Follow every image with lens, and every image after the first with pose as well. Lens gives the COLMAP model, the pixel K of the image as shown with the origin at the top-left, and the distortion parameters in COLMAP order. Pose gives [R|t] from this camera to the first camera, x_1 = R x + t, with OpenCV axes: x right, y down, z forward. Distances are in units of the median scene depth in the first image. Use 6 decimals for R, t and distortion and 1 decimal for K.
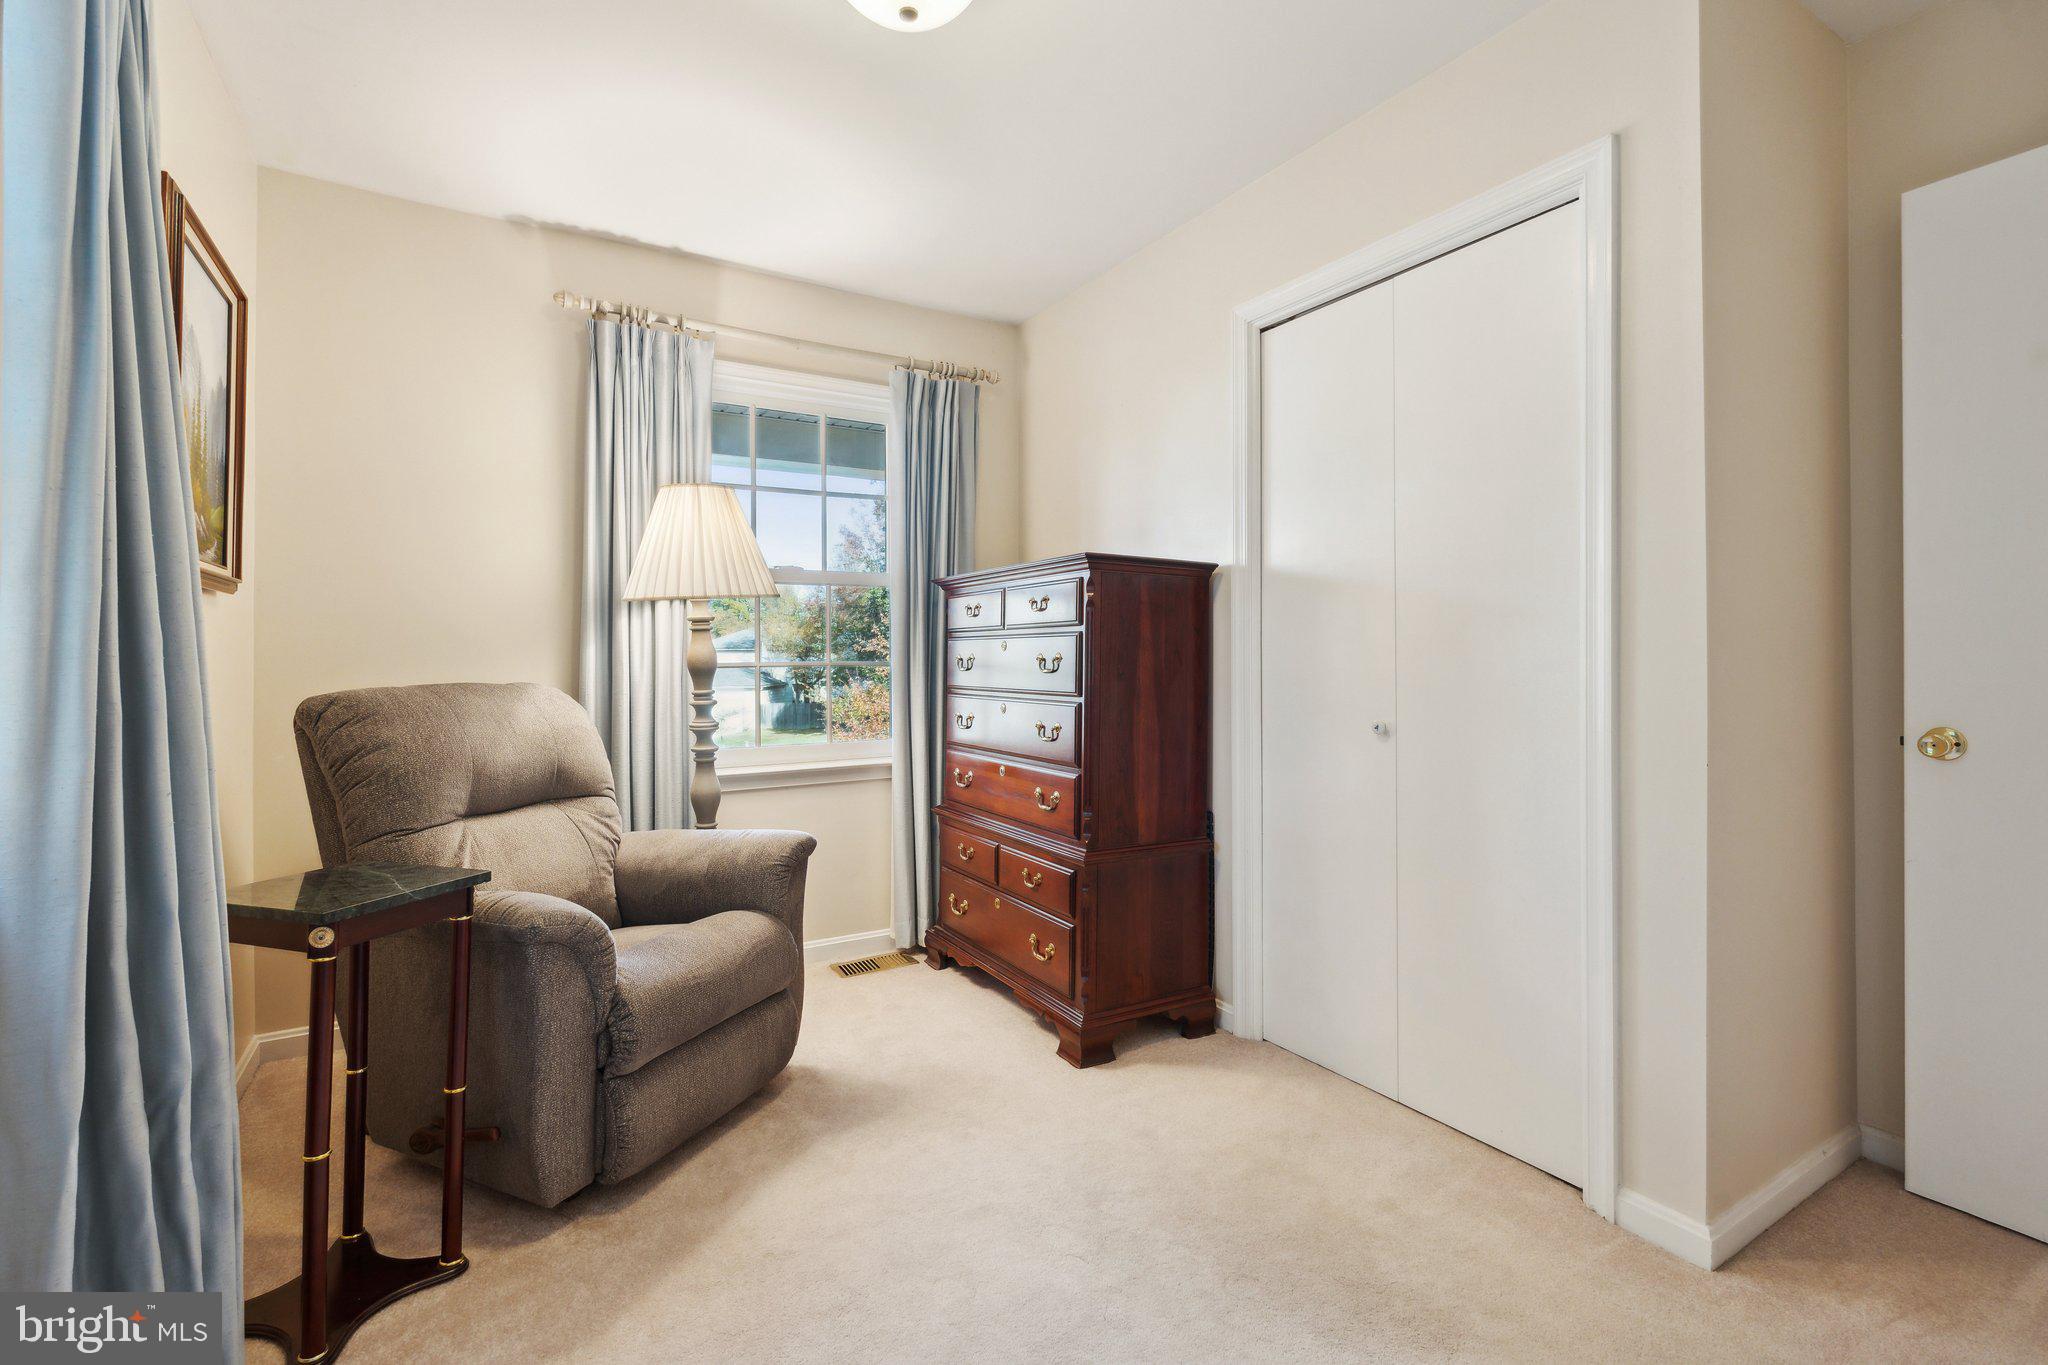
lens RADIAL K [[918.0, 0, 1026.6], [0, 918.0, 657.8], [0, 0, 1]] dist [0.001982, 0.000187]
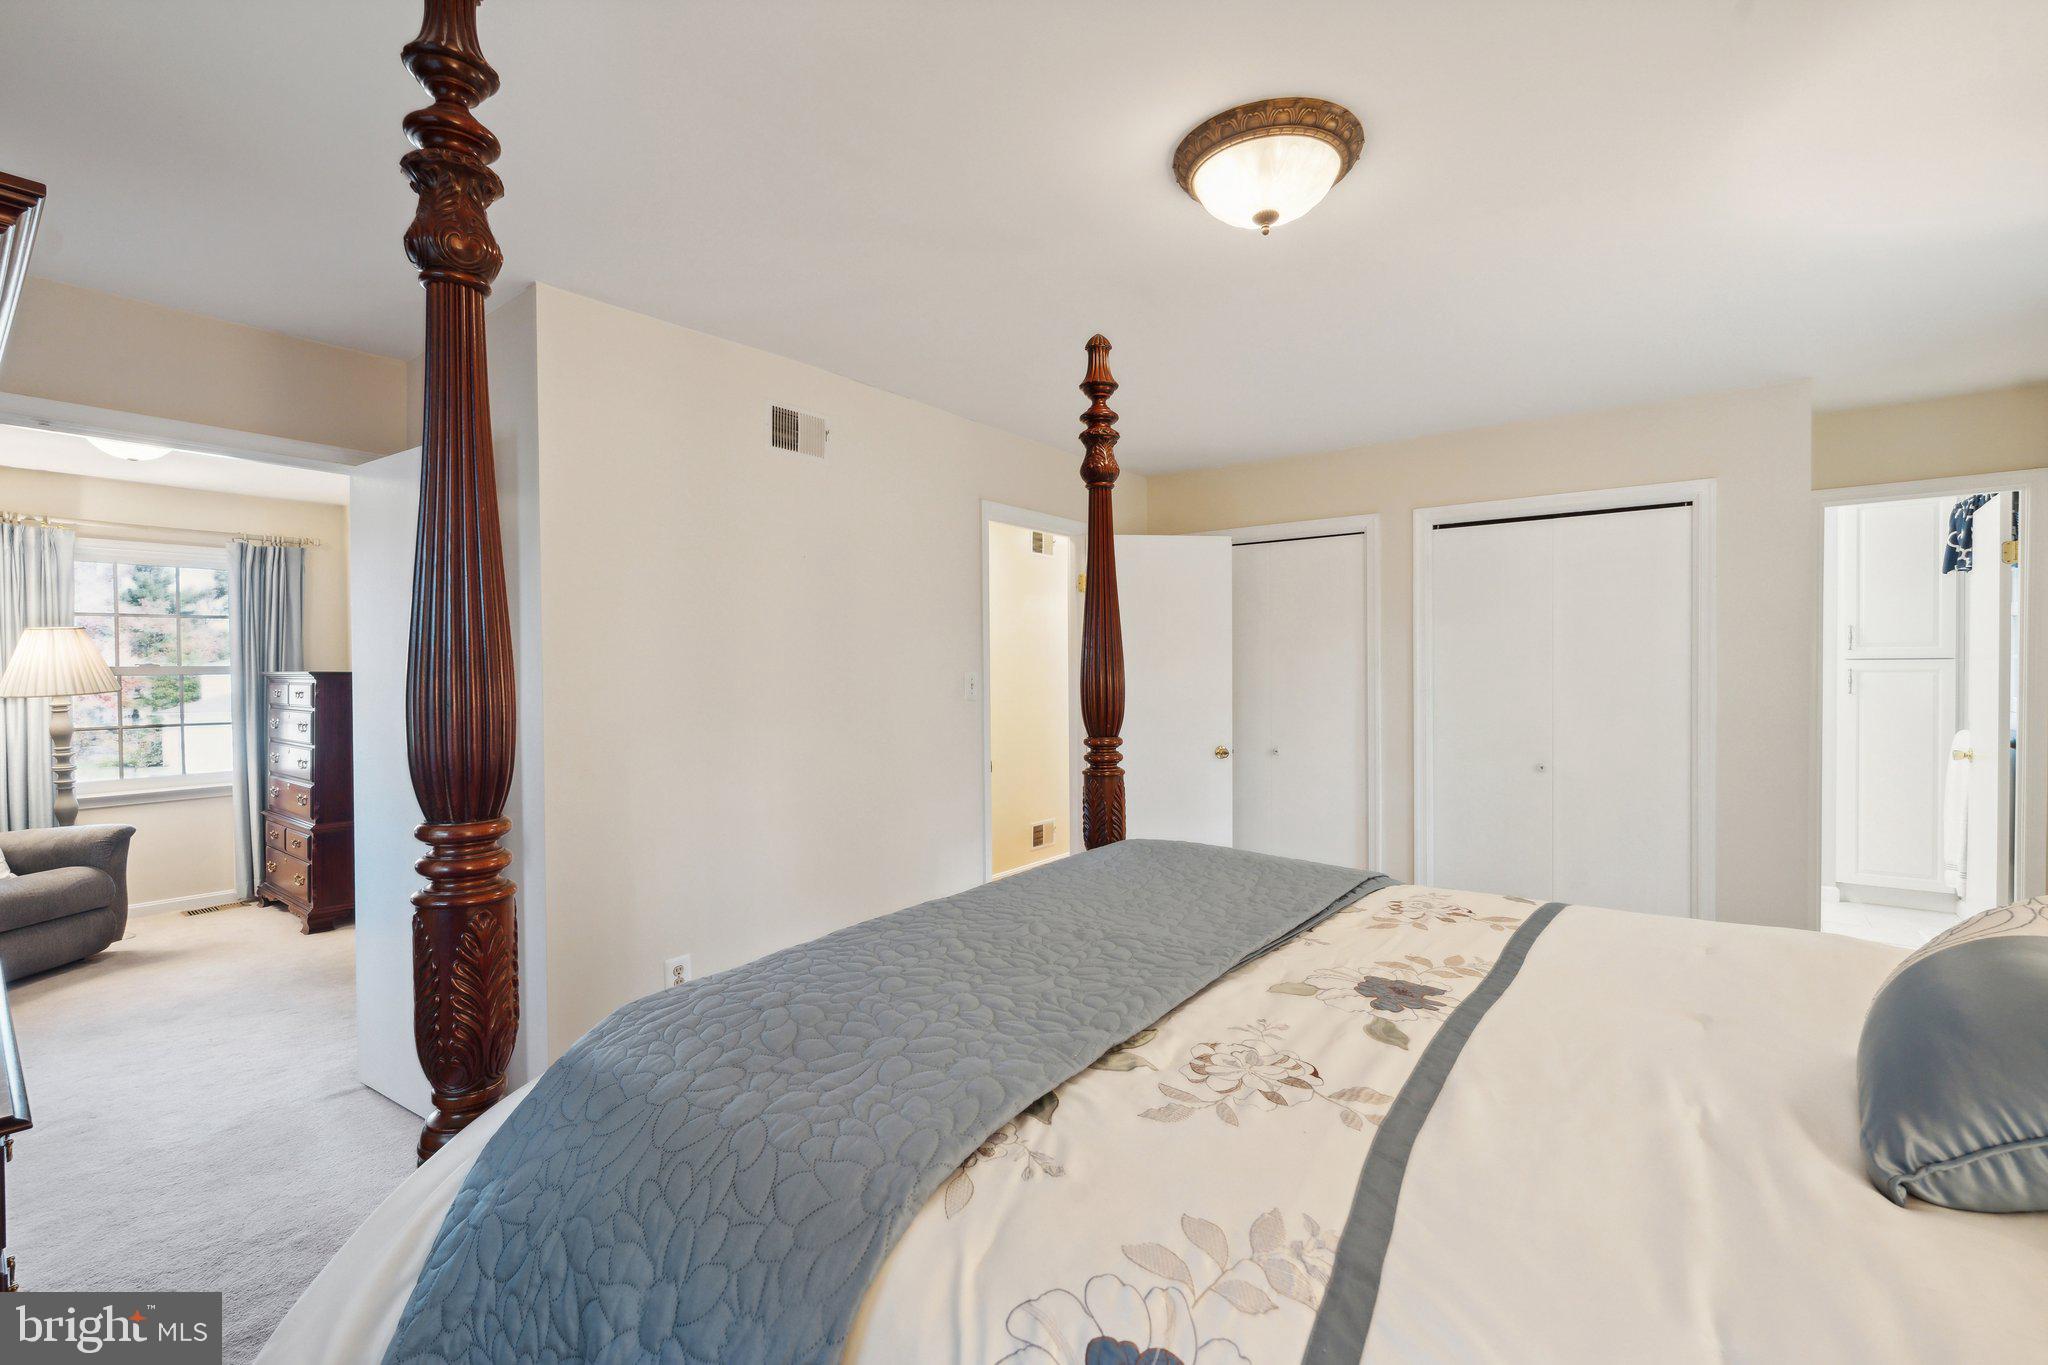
lens RADIAL K [[873.1, 0, 978.3], [0, 873.1, 683.1], [0, 0, 1]] dist [0.000555, 0.000041]
pose [[0.931282, -0.010003, 0.364161, 0.607306], [0.006263, 0.999915, 0.011451, -0.087057], [-0.364245, -0.008384, 0.931265, -1.064182]]
